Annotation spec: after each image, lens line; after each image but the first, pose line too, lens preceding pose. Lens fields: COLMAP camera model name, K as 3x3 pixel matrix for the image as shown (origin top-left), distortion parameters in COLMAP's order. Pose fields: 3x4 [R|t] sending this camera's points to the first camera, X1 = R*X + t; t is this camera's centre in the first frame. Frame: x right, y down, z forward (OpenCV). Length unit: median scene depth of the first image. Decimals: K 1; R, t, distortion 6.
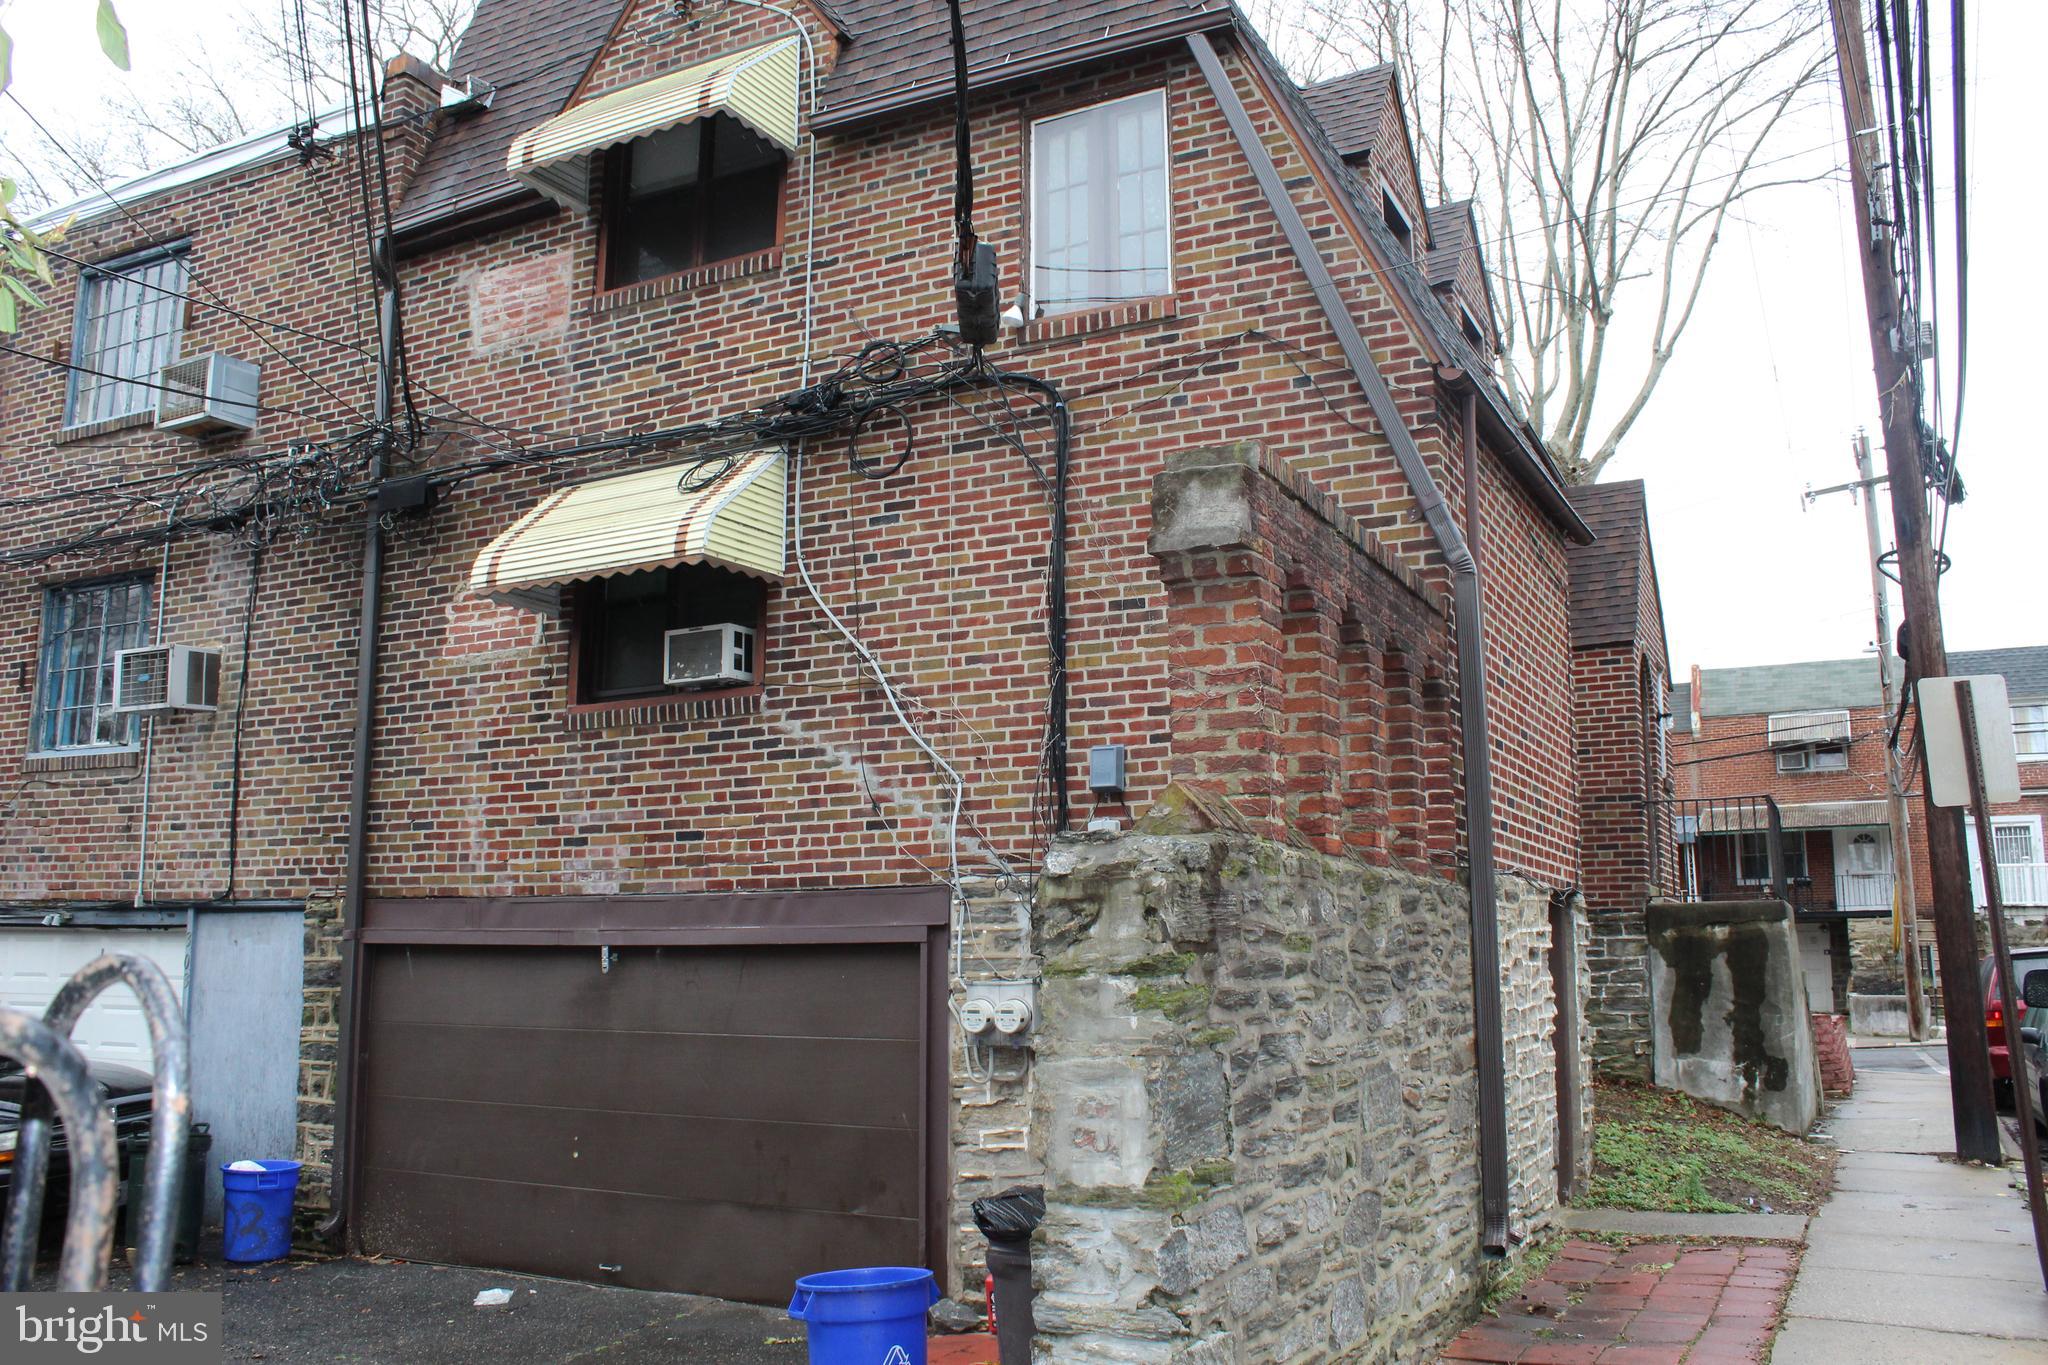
lens RADIAL K [[1711.6, 0, 1024.0], [0, 1711.6, 682.5], [0, 0, 1]] dist [-0.165886, 0.153322]
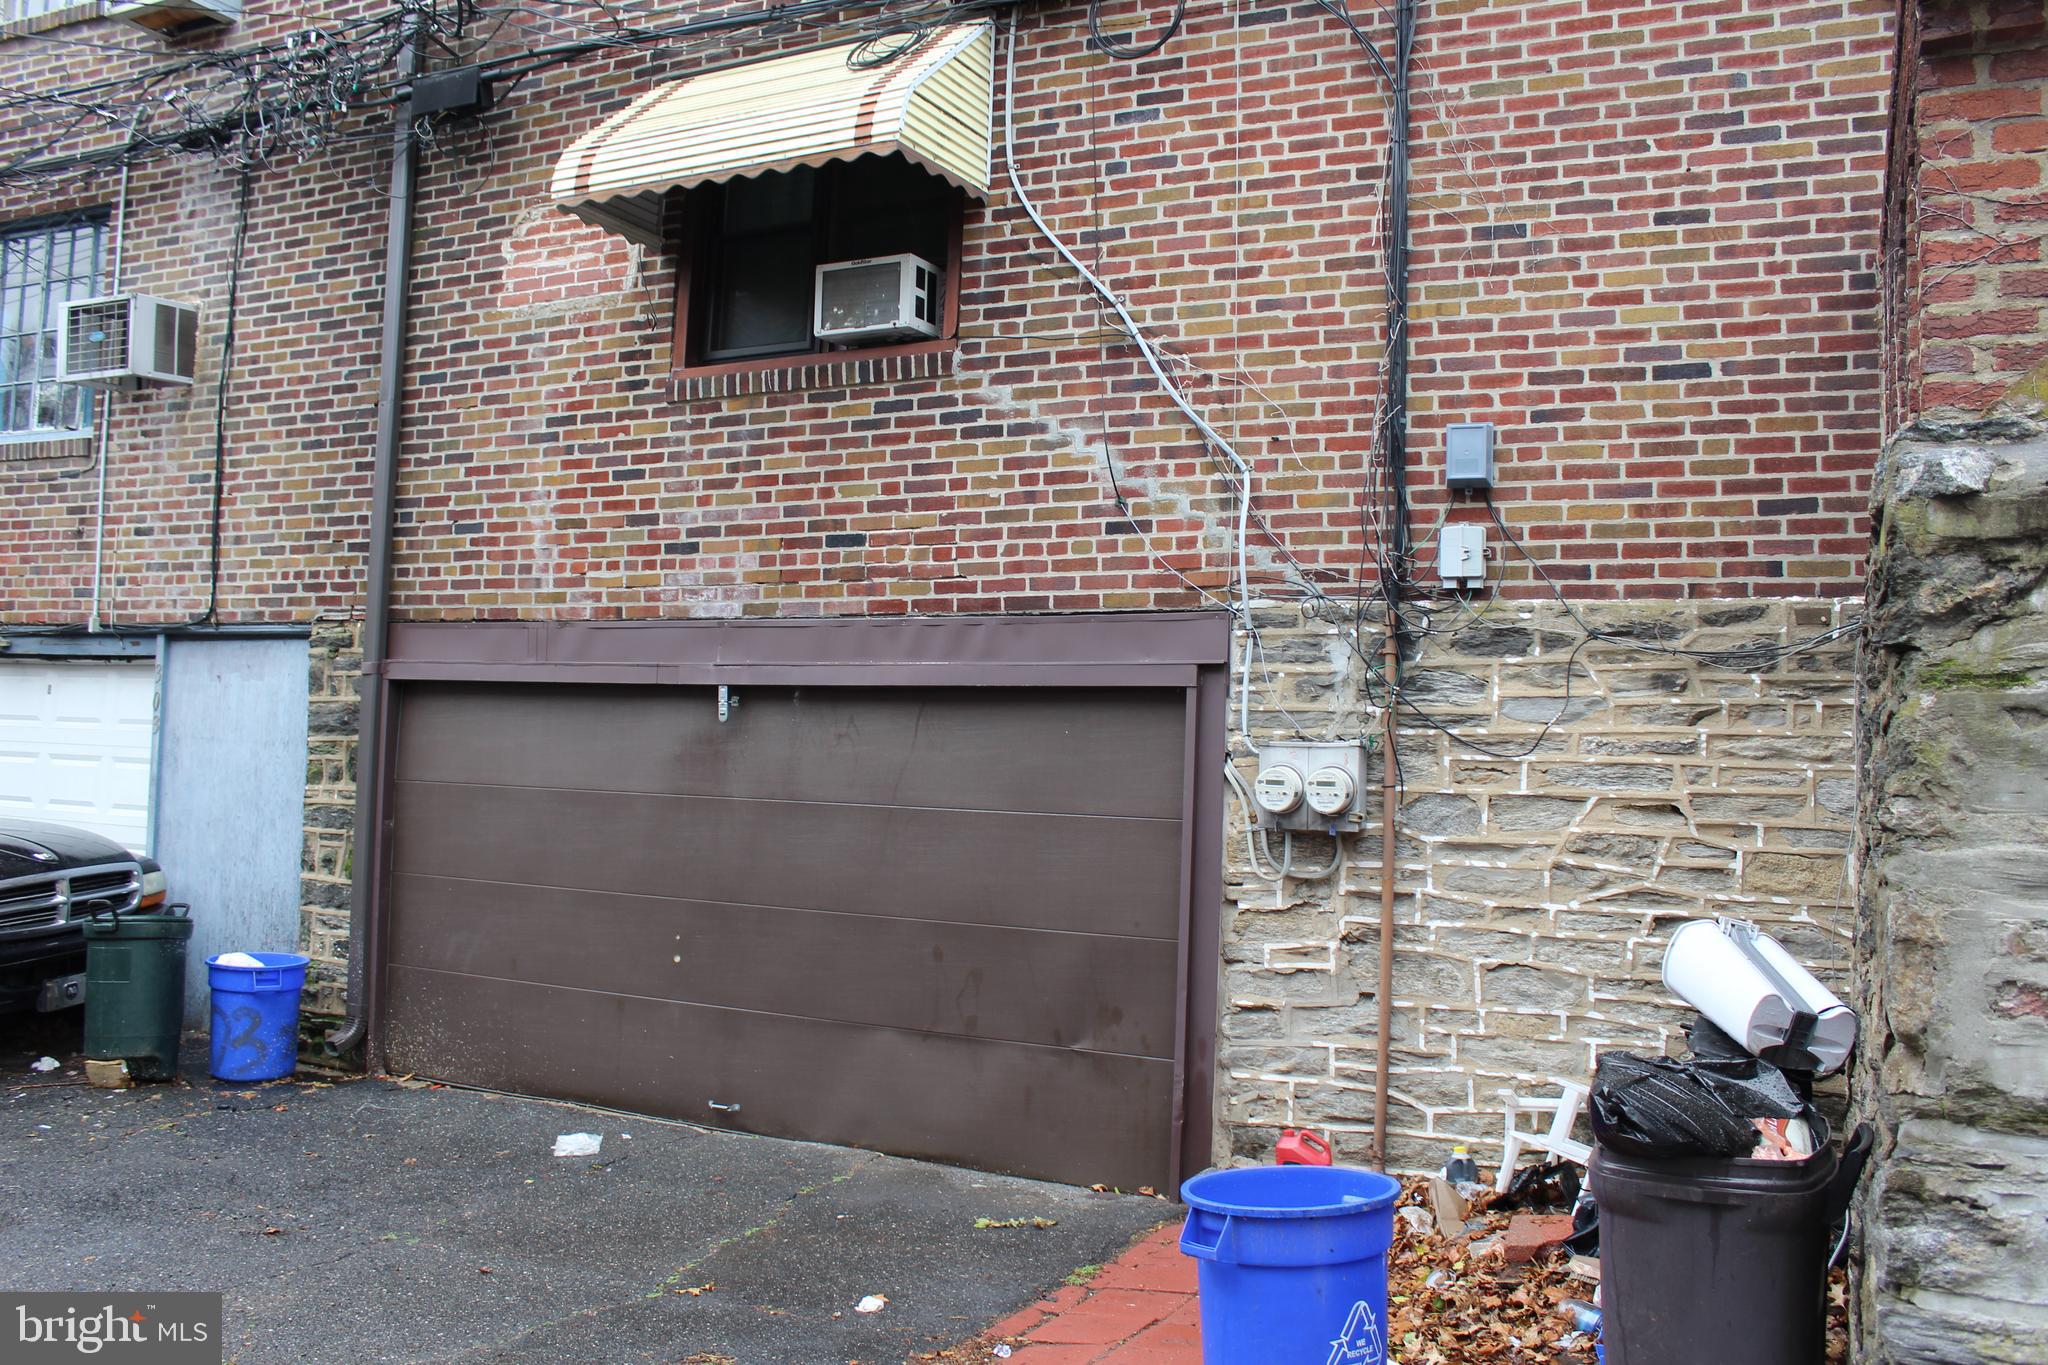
lens RADIAL K [[1711.6, 0, 1024.0], [0, 1711.6, 682.5], [0, 0, 1]] dist [-0.165886, 0.153322]
pose [[0.998978, 0.036801, 0.026227, -0.136659], [-0.039653, 0.992206, 0.118134, 0.060787], [-0.021675, -0.119054, 0.992651, 0.249684]]
